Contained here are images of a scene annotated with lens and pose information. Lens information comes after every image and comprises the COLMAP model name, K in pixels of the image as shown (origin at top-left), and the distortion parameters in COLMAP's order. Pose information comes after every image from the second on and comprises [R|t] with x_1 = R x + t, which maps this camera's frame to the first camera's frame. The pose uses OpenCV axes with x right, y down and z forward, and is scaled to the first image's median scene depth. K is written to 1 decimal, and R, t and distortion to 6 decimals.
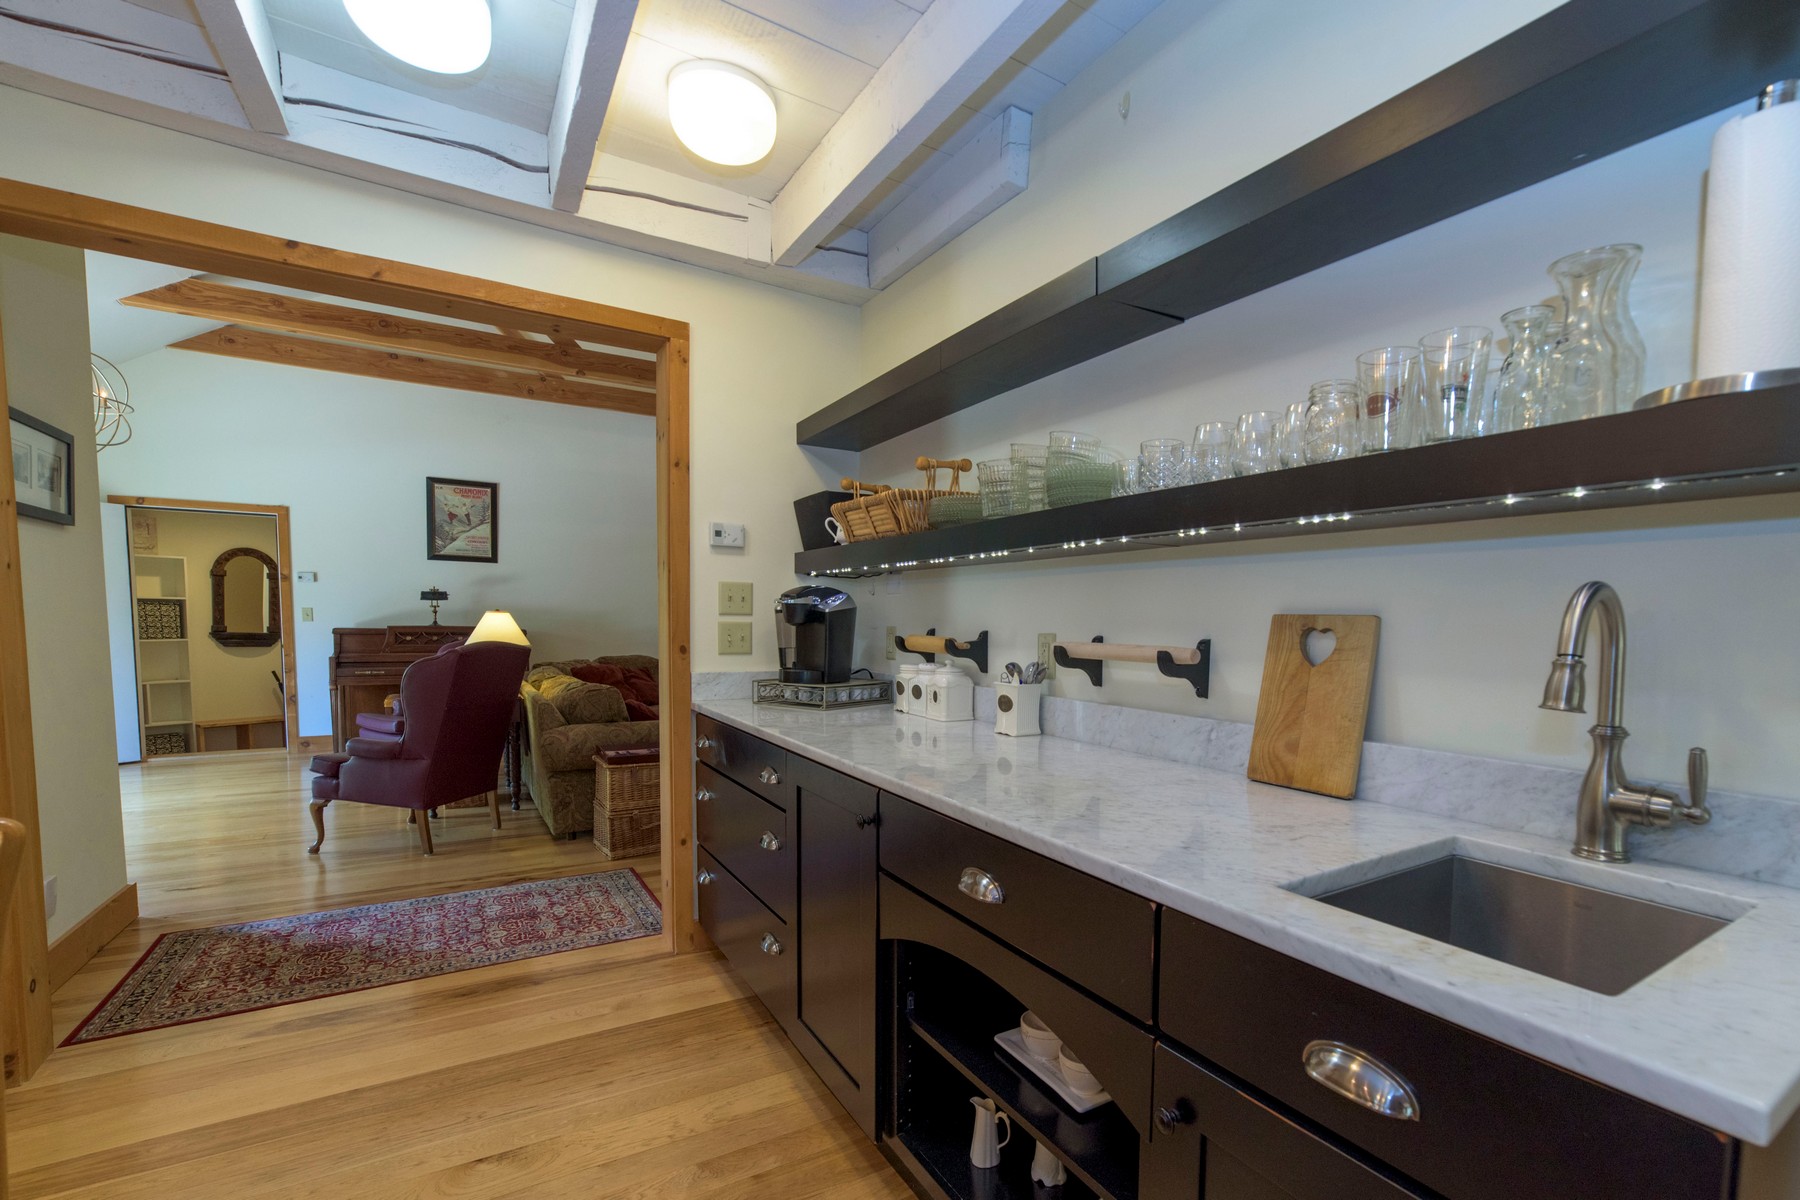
lens RADIAL K [[779.9, 0, 925.6], [0, 779.9, 667.3], [0, 0, 1]] dist [-0.000099, -0.000284]
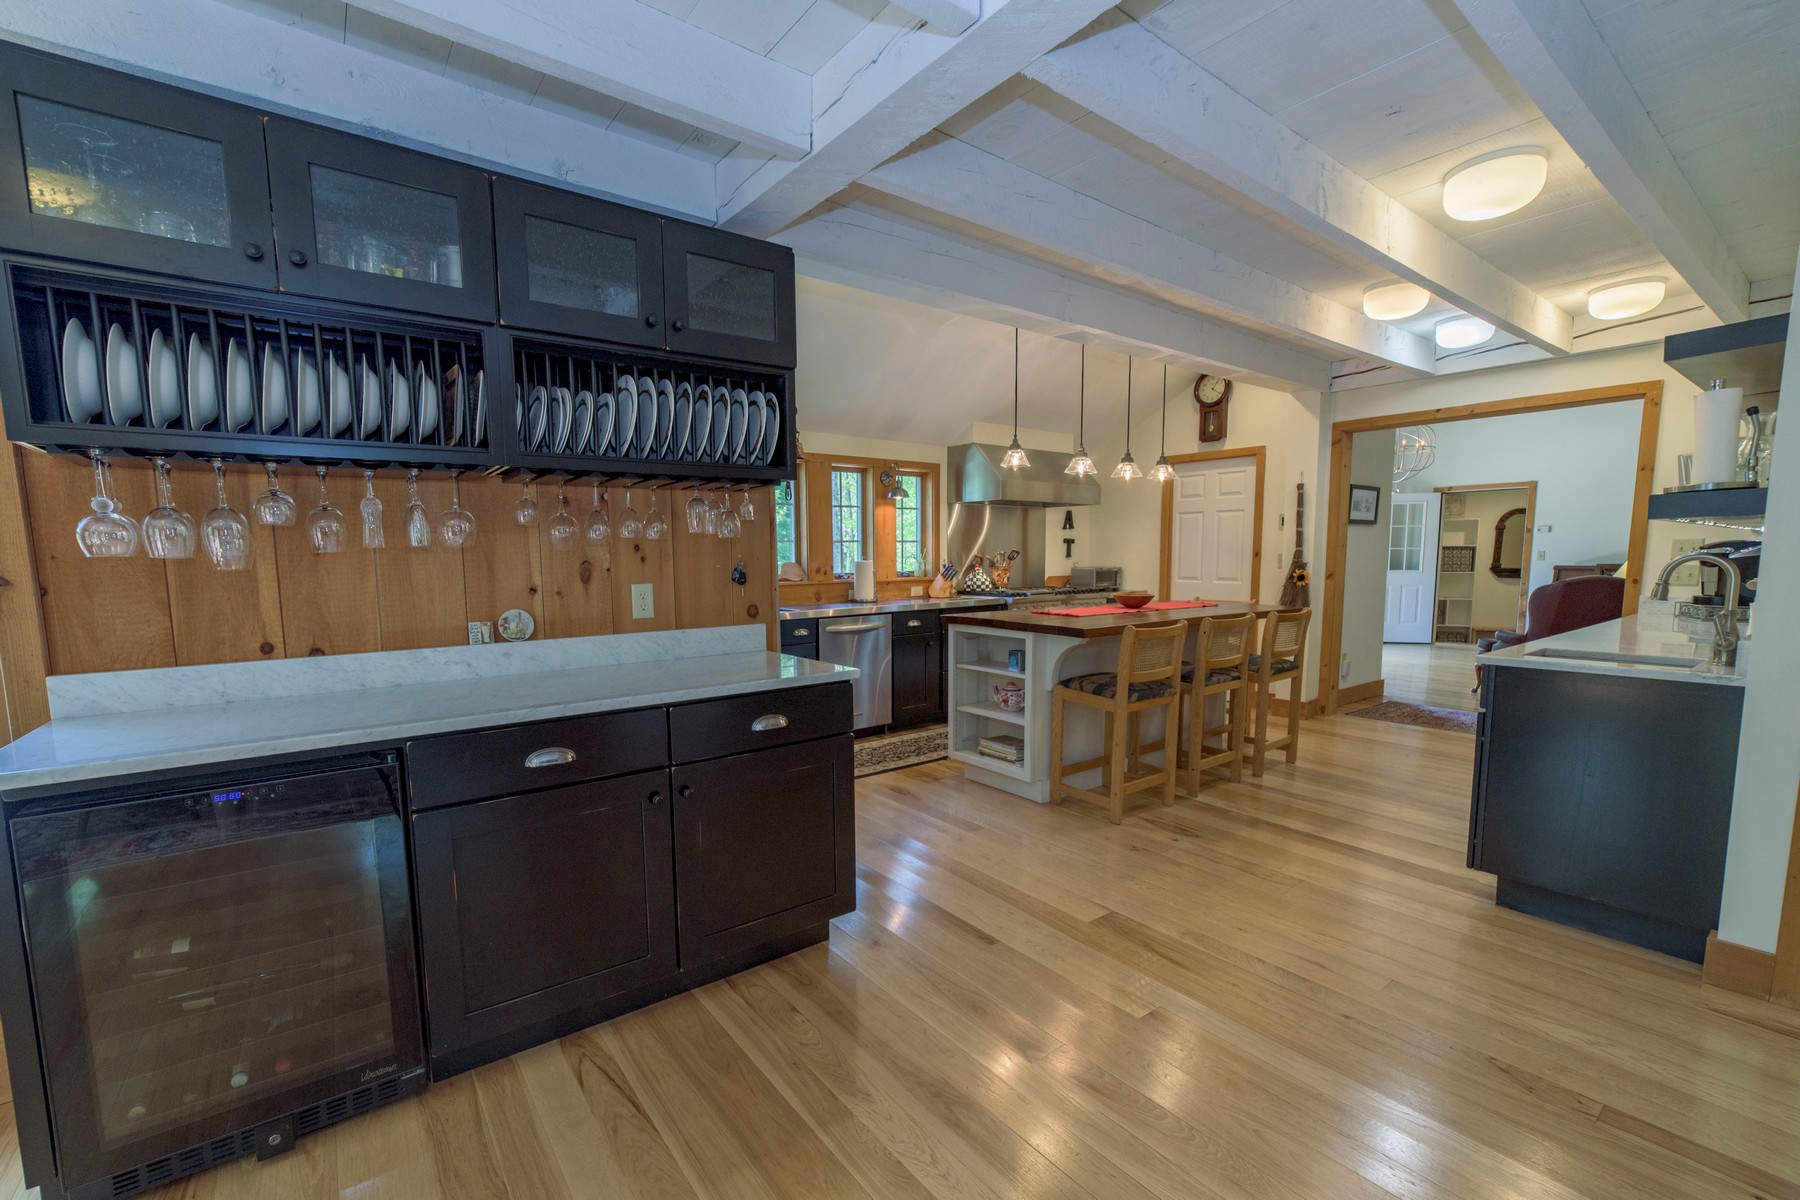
lens RADIAL K [[779.9, 0, 888.9], [0, 779.9, 634.5], [0, 0, 1]] dist [-0.000099, -0.000284]
pose [[0.098240, 0.095579, -0.990562, 0.527089], [-0.056731, 0.994296, 0.090313, 0.013538], [0.993544, 0.047323, 0.103102, -0.327439]]
